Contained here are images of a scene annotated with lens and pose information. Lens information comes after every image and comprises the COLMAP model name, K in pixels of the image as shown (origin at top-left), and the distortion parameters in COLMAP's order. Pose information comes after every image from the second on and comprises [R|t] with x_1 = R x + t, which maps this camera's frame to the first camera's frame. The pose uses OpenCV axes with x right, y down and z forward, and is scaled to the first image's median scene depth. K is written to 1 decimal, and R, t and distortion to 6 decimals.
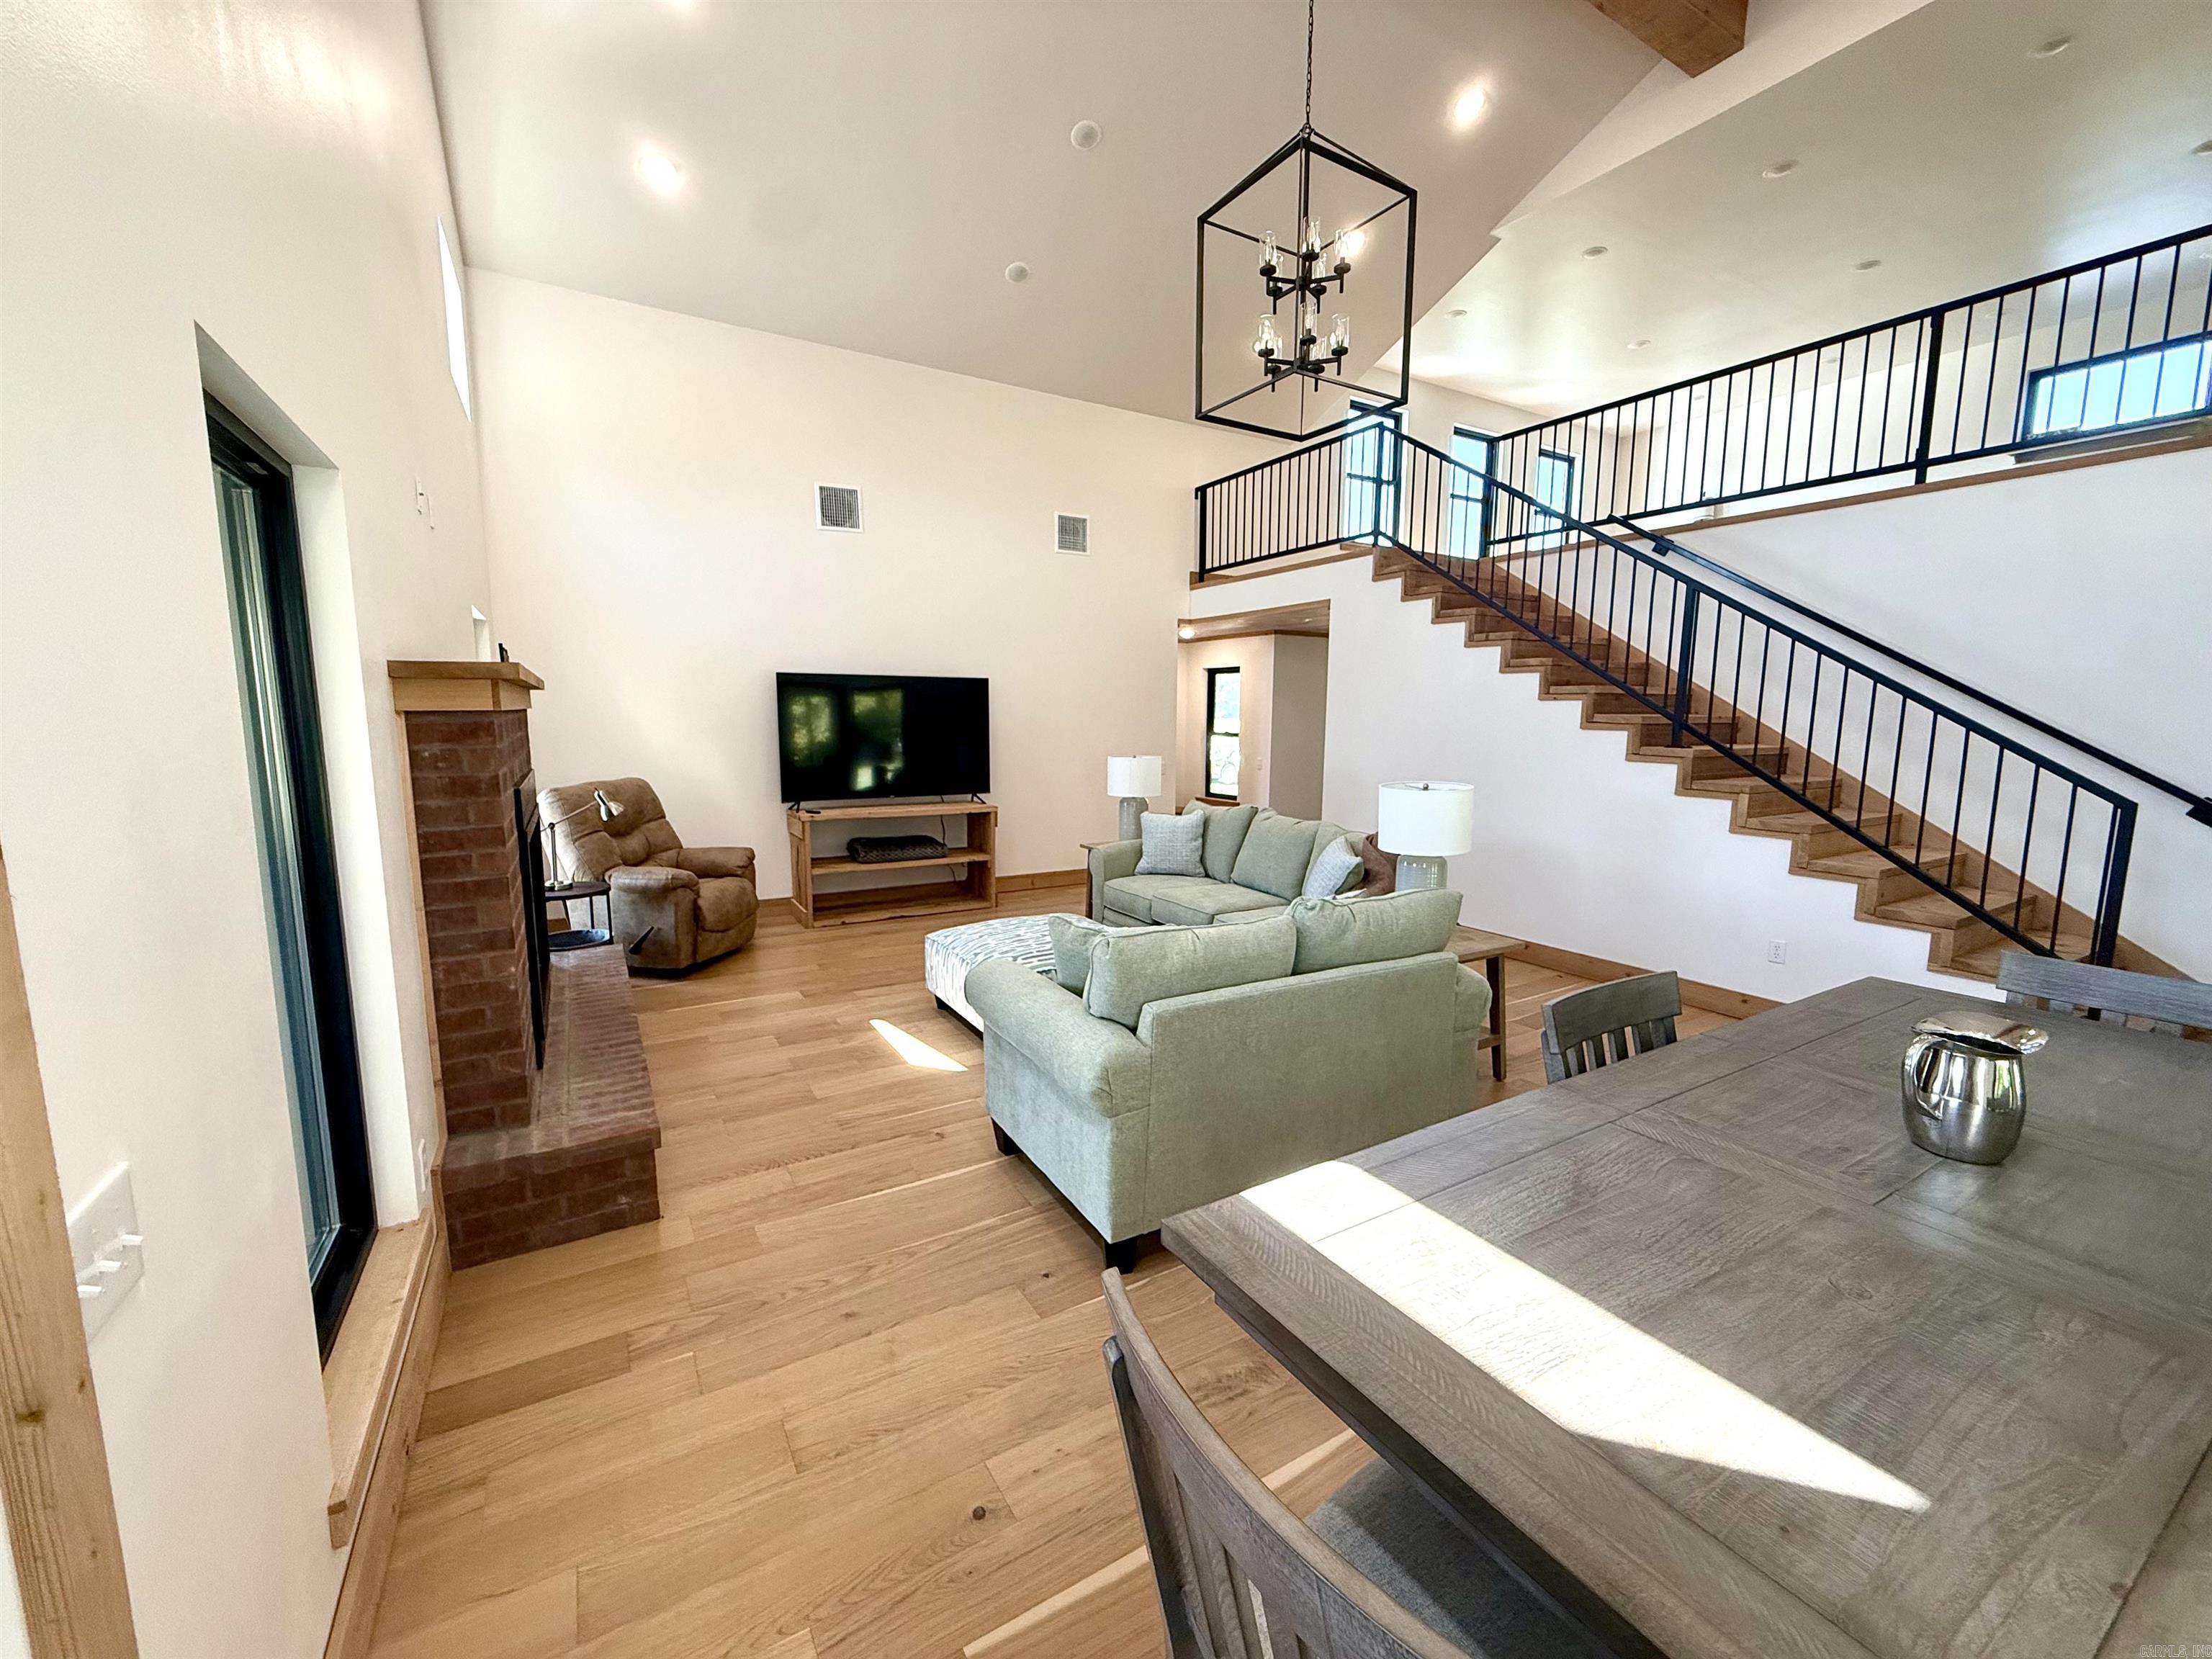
lens RADIAL K [[879.4, 0, 1102.6], [0, 879.4, 828.4], [0, 0, 1]] dist [0.000226, -0.000078]
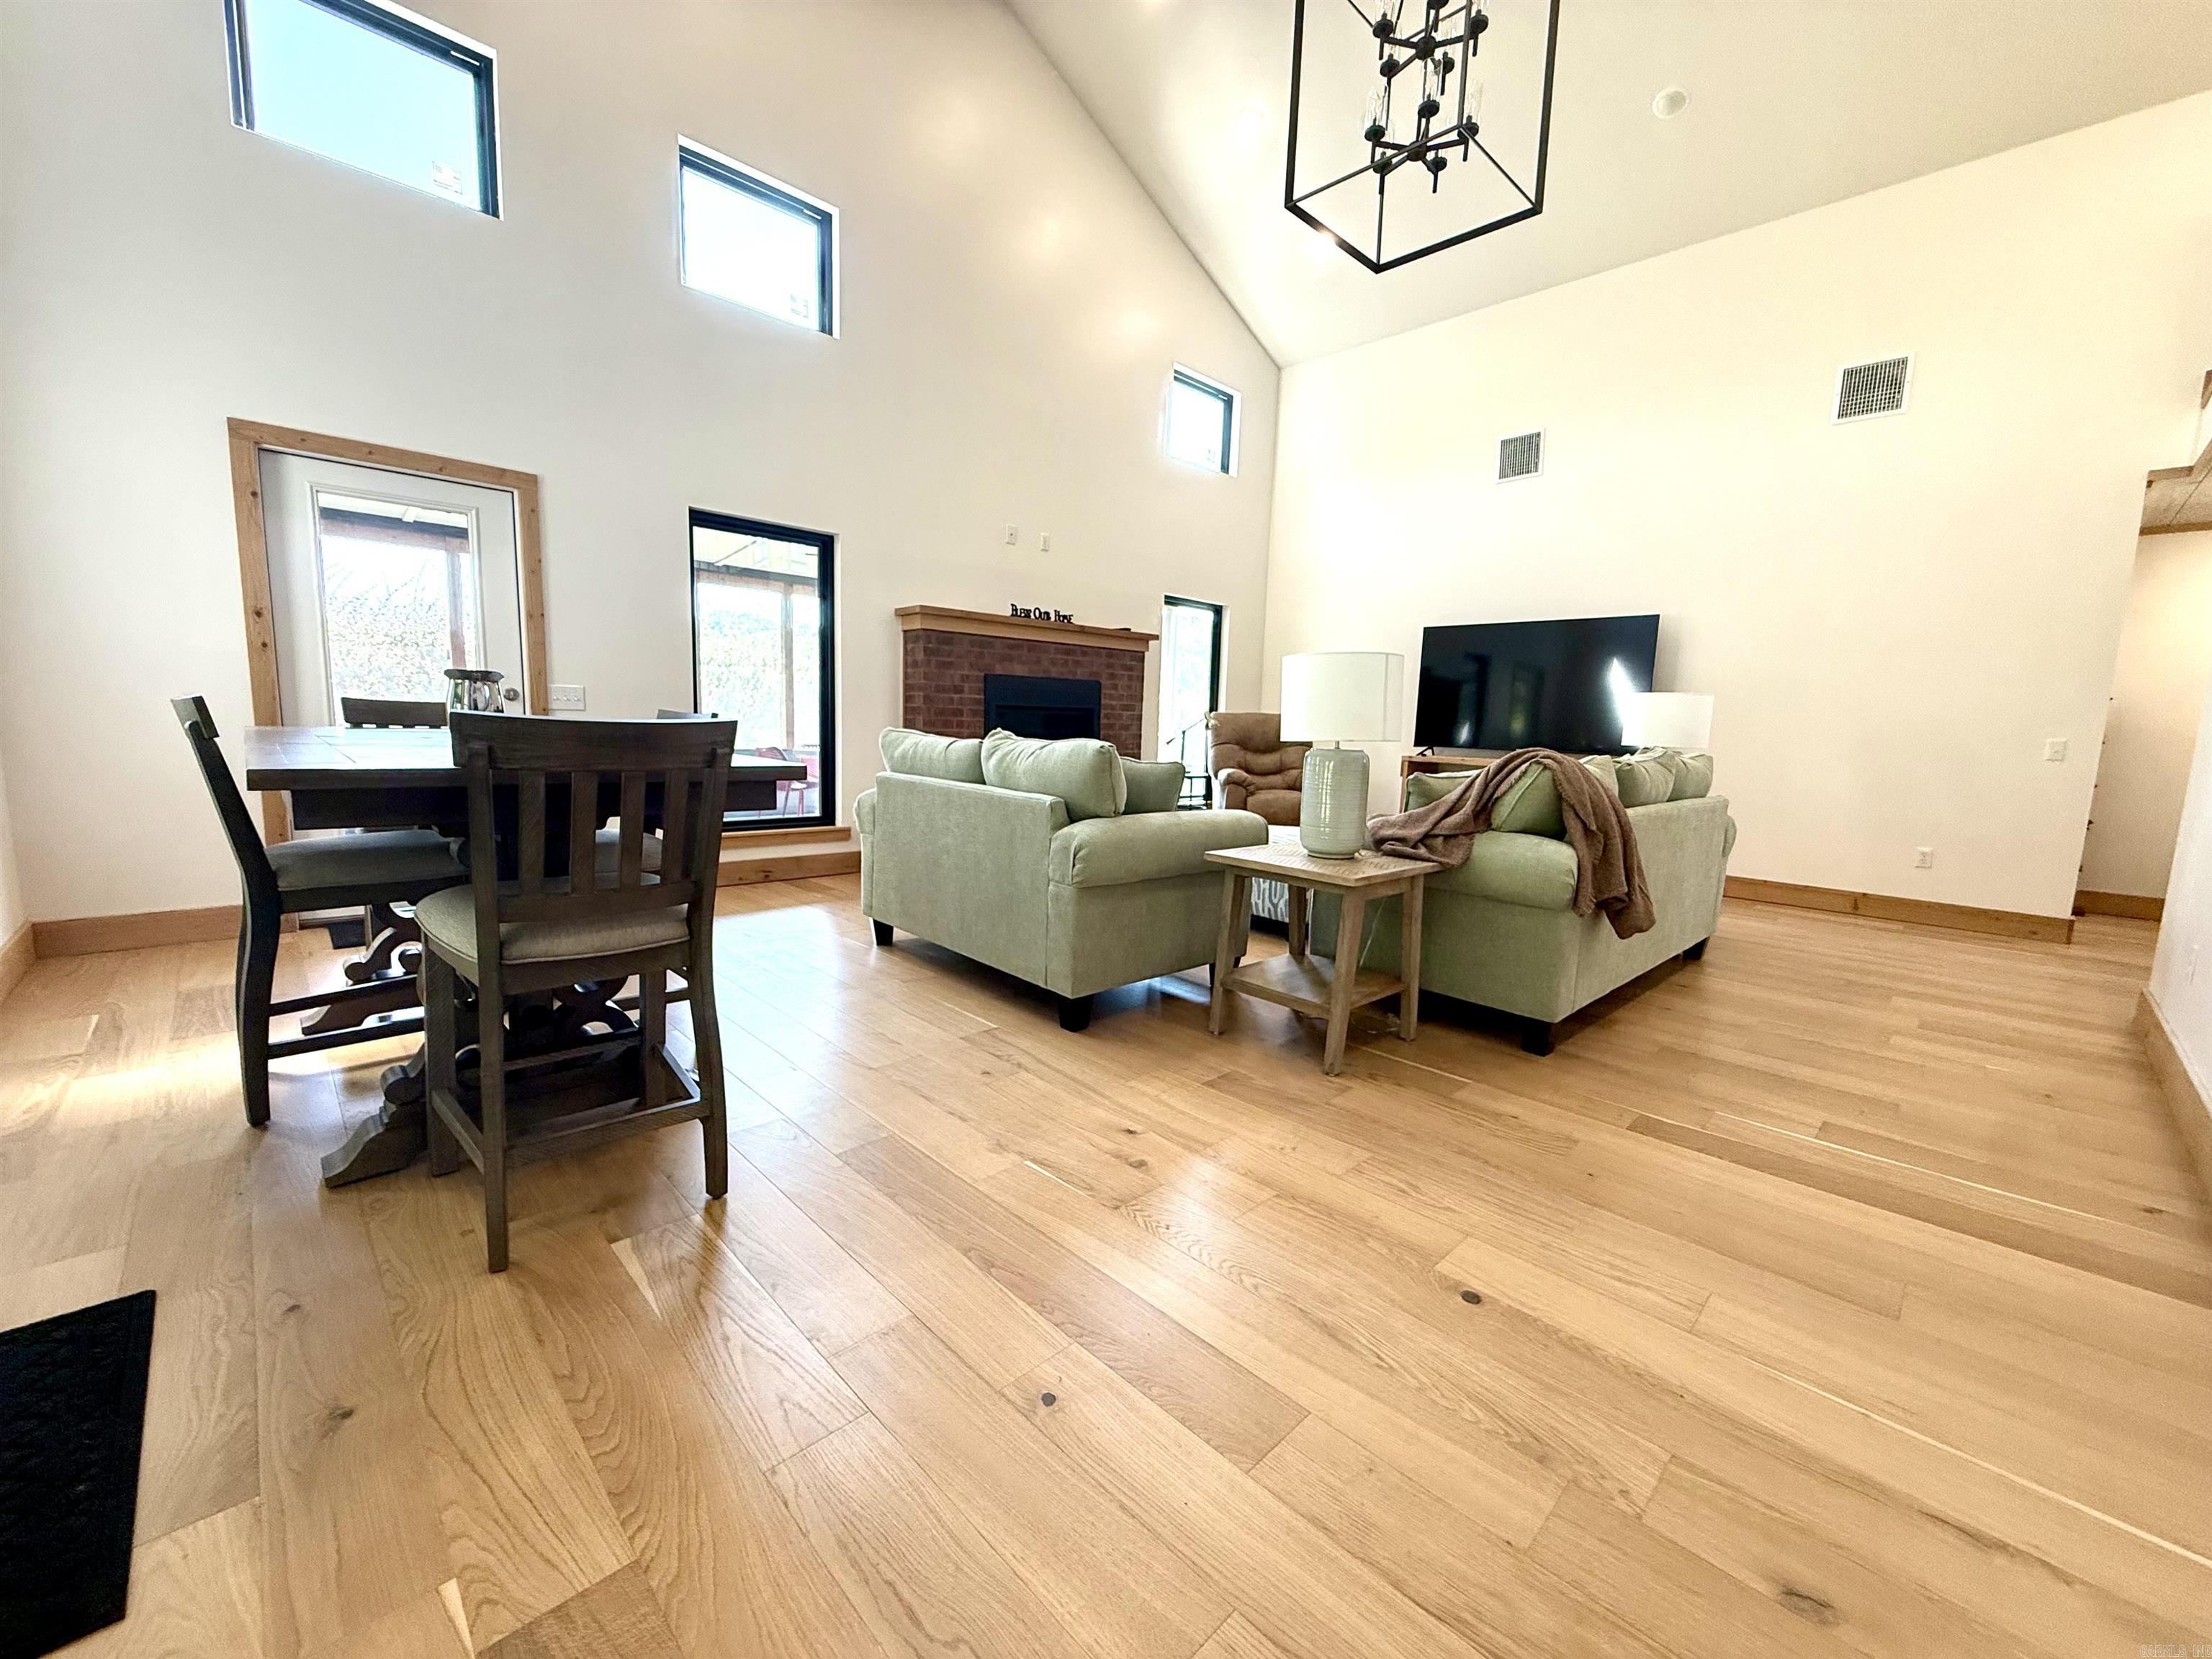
lens RADIAL K [[879.4, 0, 1102.6], [0, 879.4, 828.4], [0, 0, 1]] dist [0.000226, -0.000078]
pose [[0.226292, 0.121277, -0.966480, 0.623731], [-0.155206, 0.984031, 0.087139, 0.037847], [0.961615, 0.130284, 0.241502, 0.368959]]
